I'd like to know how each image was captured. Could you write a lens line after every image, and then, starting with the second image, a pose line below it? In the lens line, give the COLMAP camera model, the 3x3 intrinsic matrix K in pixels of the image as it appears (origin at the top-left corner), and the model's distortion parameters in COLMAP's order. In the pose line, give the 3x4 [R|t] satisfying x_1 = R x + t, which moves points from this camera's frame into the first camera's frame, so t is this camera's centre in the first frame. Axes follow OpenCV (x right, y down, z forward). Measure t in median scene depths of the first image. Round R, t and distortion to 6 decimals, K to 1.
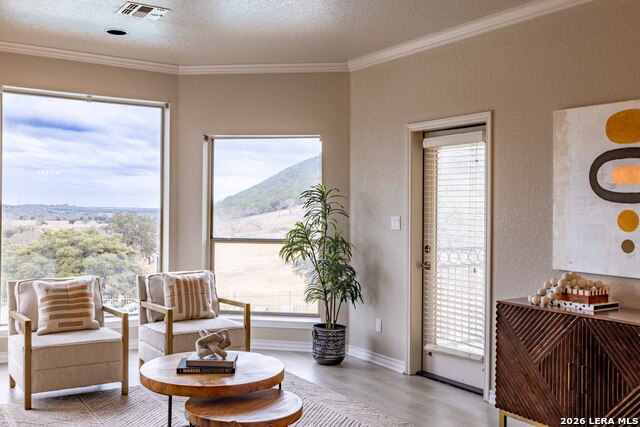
lens RADIAL K [[618.9, 0, 320.0], [0, 618.9, 213.5], [0, 0, 1]] dist [-0.003133, 0.005298]
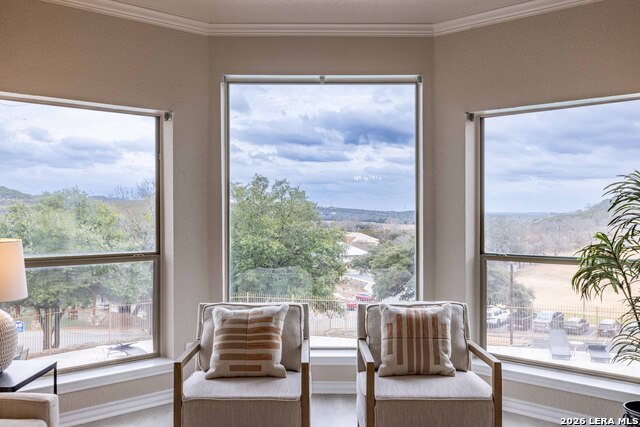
lens RADIAL K [[618.9, 0, 320.0], [0, 618.9, 213.5], [0, 0, 1]] dist [-0.003133, 0.005298]
pose [[0.842879, -0.010470, -0.538001, 0.072215], [0.006285, 0.999934, -0.009613, -0.002125], [0.538066, 0.004721, 0.842889, 0.358613]]
